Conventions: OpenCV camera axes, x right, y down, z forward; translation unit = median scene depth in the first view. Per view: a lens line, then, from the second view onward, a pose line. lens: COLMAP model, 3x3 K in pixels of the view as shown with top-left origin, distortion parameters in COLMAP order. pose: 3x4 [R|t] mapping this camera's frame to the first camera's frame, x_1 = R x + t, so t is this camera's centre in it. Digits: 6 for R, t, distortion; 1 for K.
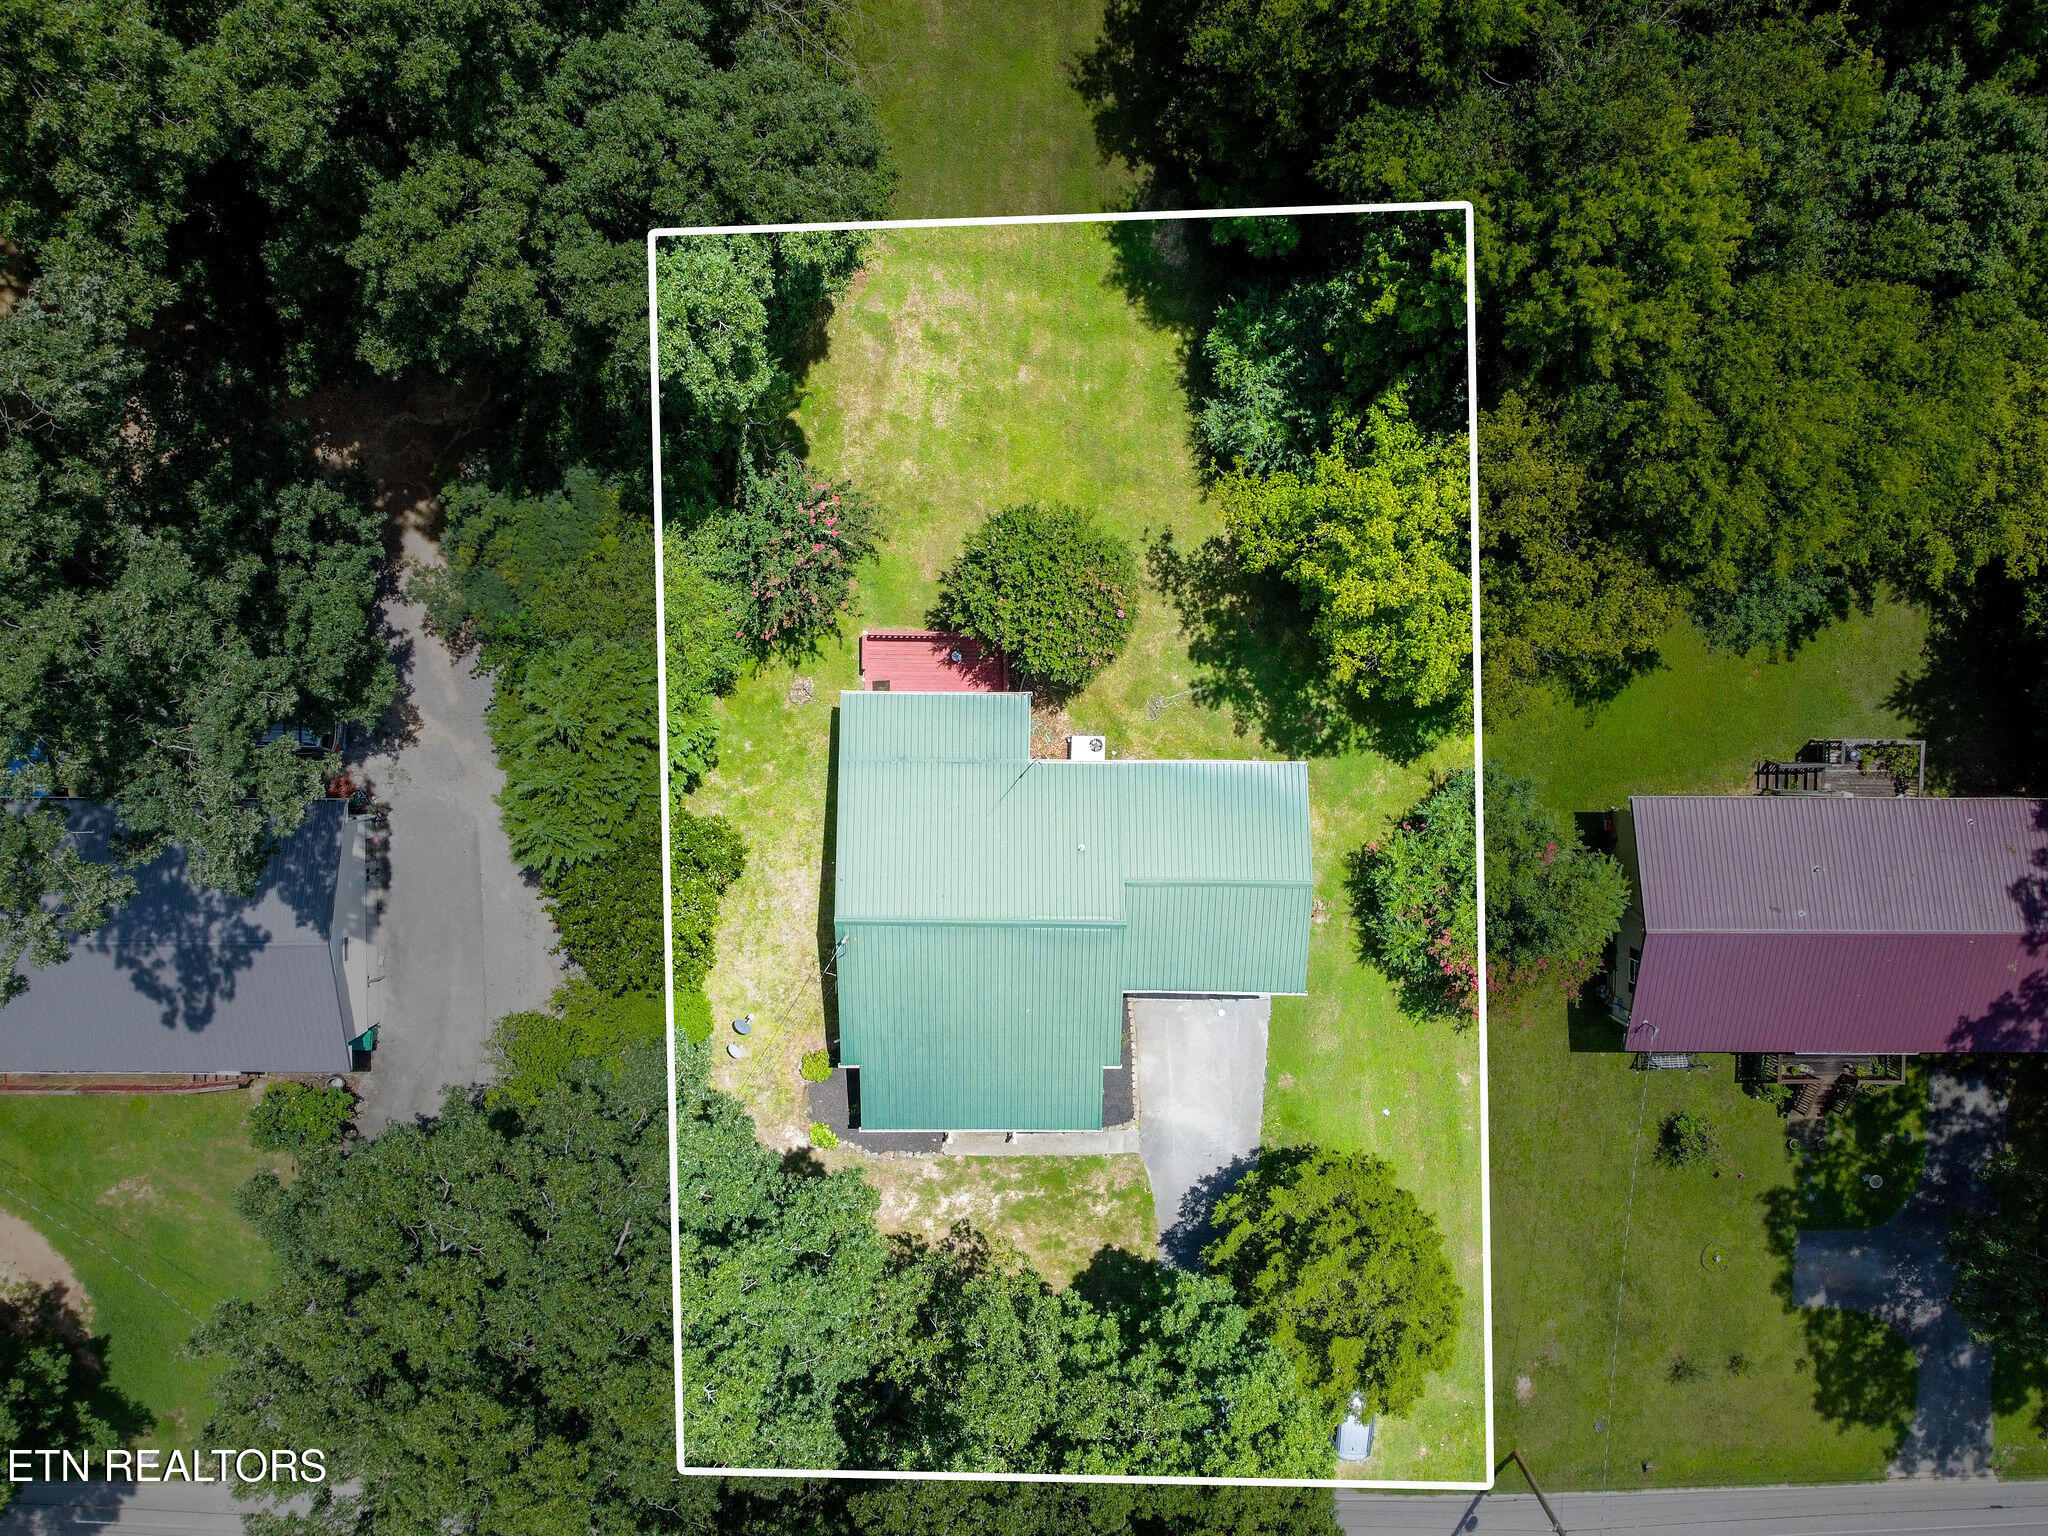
lens RADIAL K [[1532.9, 0, 1033.6], [0, 1532.9, 759.6], [0, 0, 1]] dist [-0.006907, 0.004960]
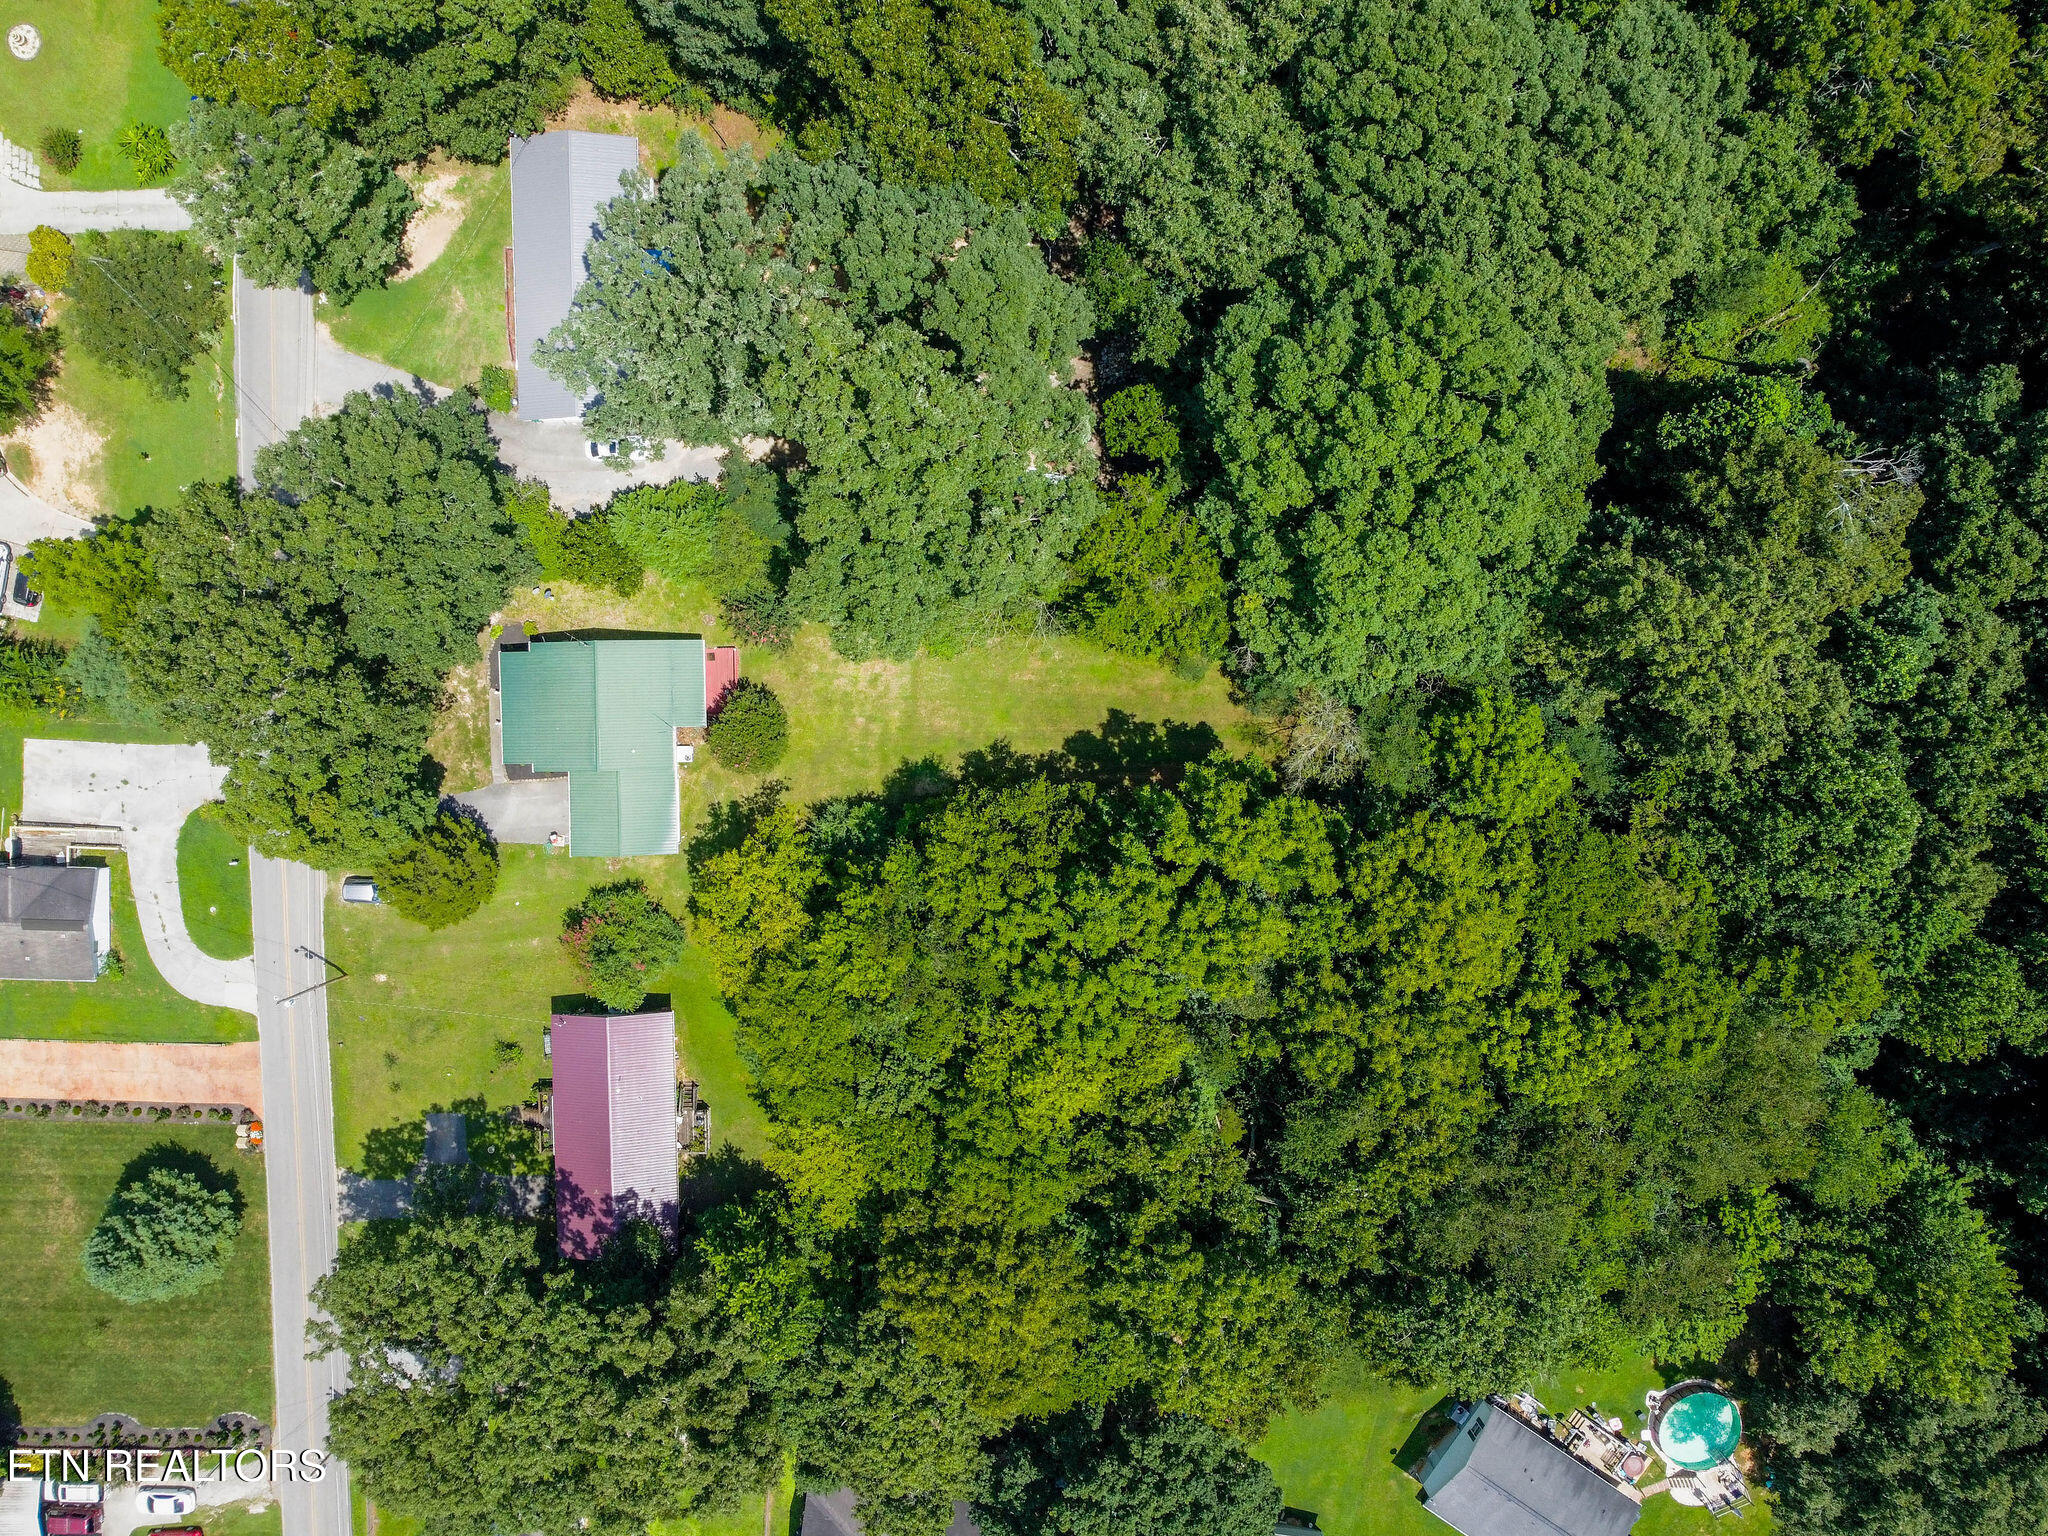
lens RADIAL K [[1532.9, 0, 1018.1], [0, 1532.9, 773.7], [0, 0, 1]] dist [-0.006907, 0.004960]
pose [[0.021244, 0.999287, 0.031223, 0.005799], [-0.996816, 0.023571, -0.076175, -0.299662], [-0.076857, -0.029505, 0.996605, -1.142492]]
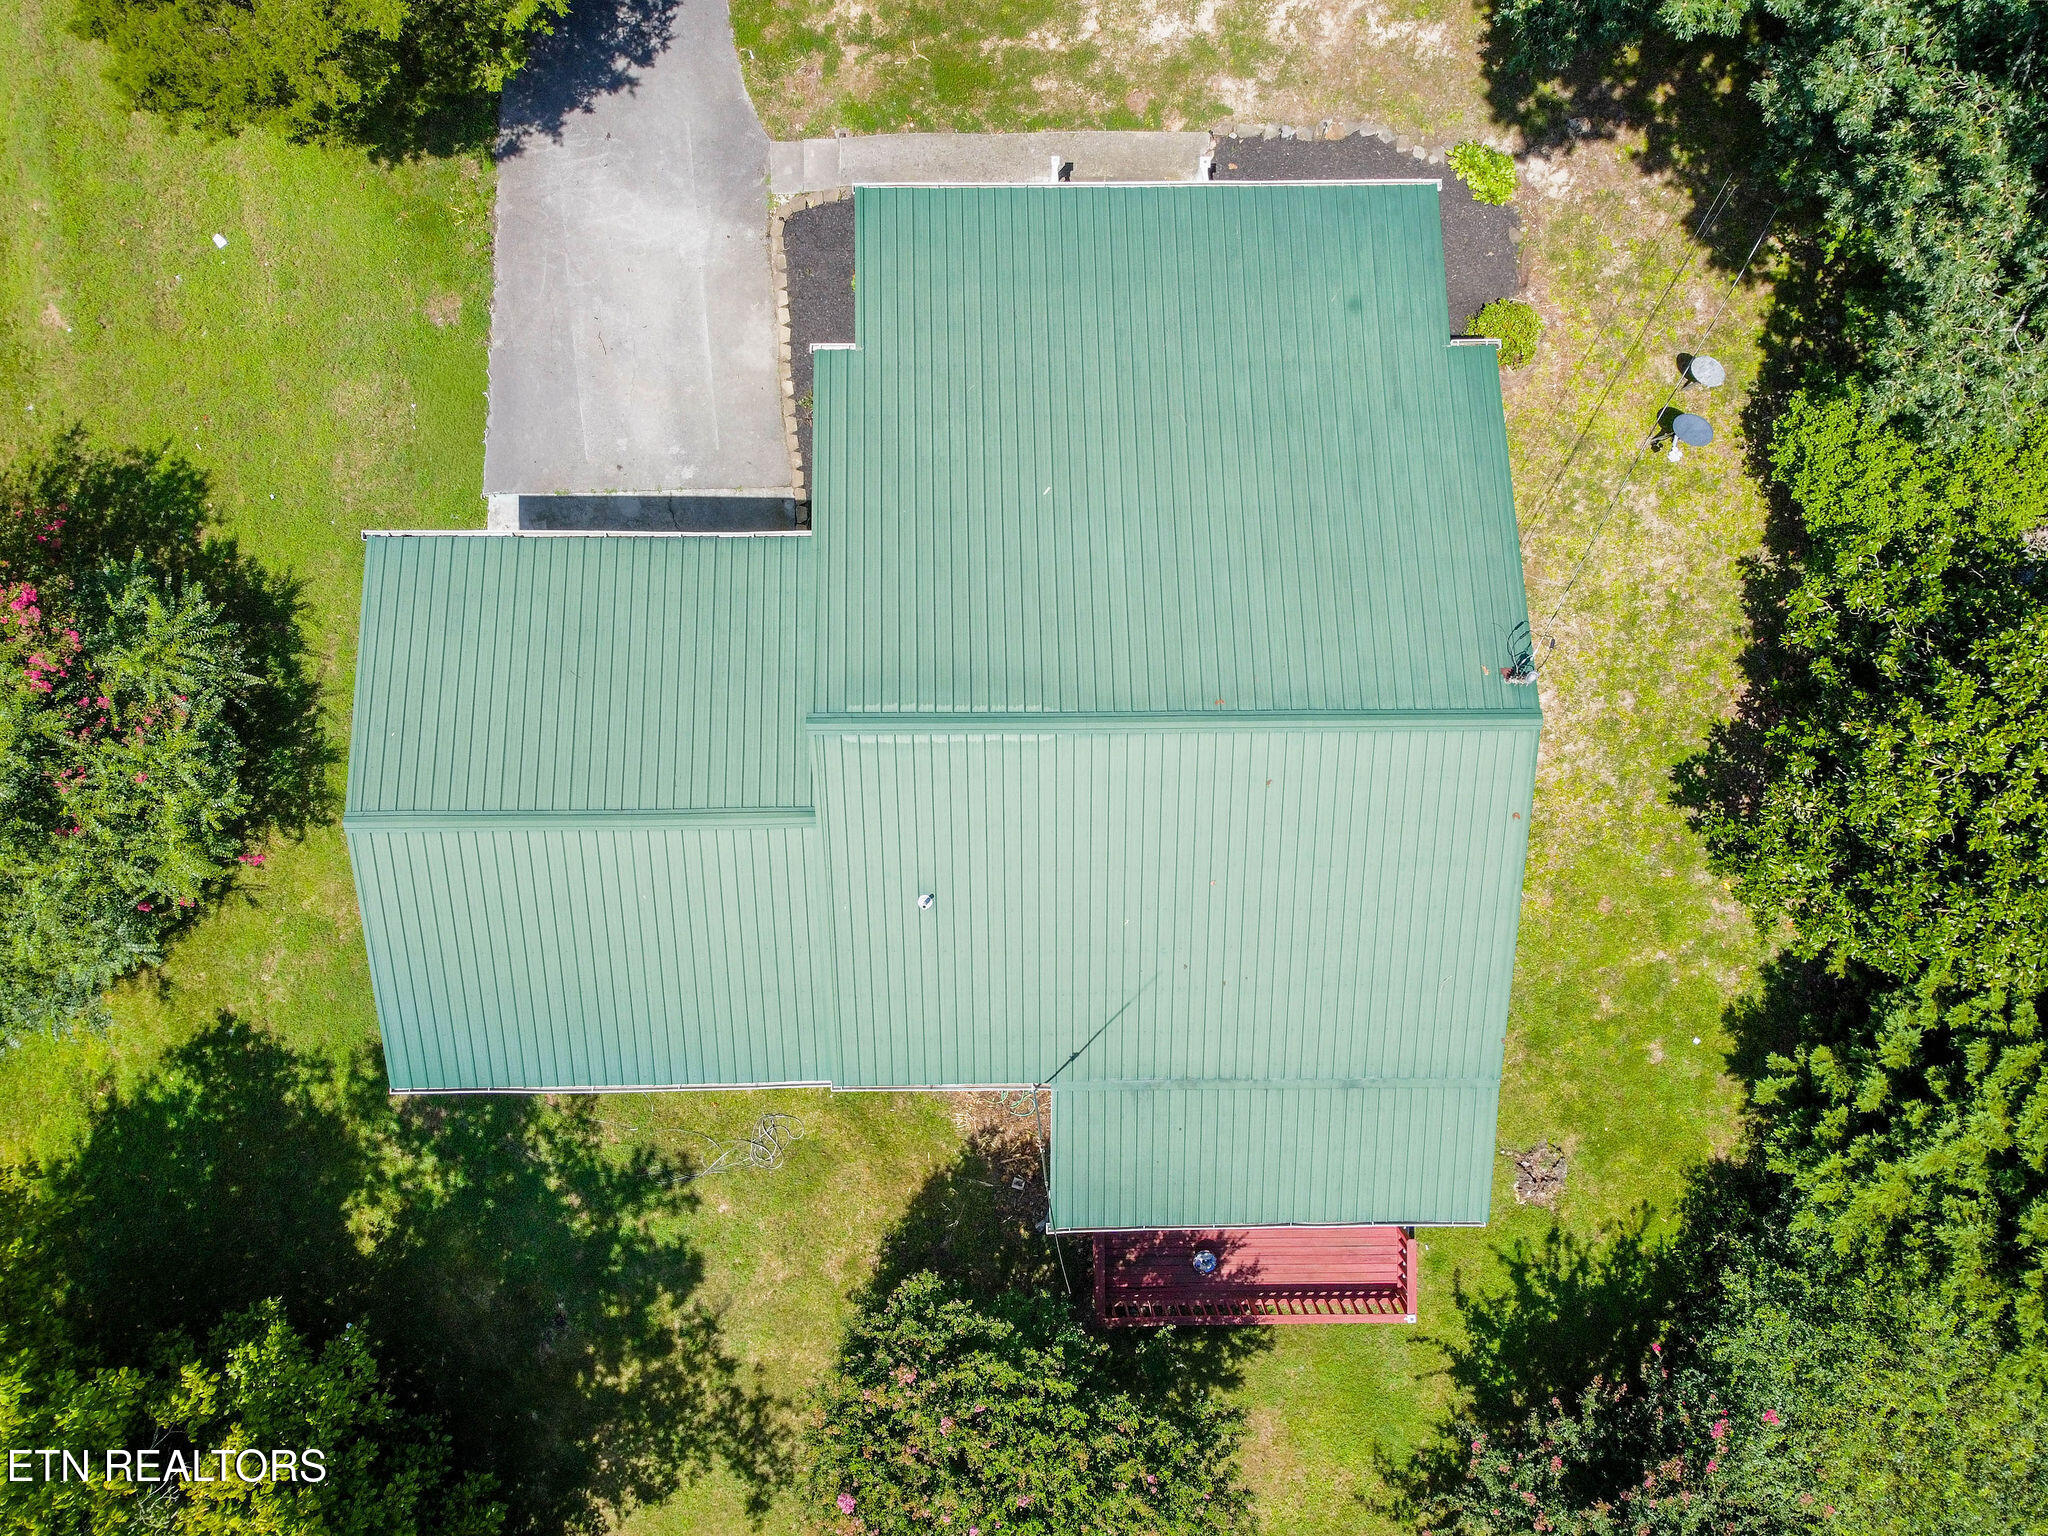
lens RADIAL K [[1488.8, 0, 1022.8], [0, 1488.8, 823.9], [0, 0, 1]] dist [-0.028012, -0.001546]
pose [[-0.998015, 0.027193, -0.056811, 0.025692], [-0.020165, -0.992471, -0.120807, 0.113771], [-0.059668, -0.119422, 0.991049, 0.563039]]
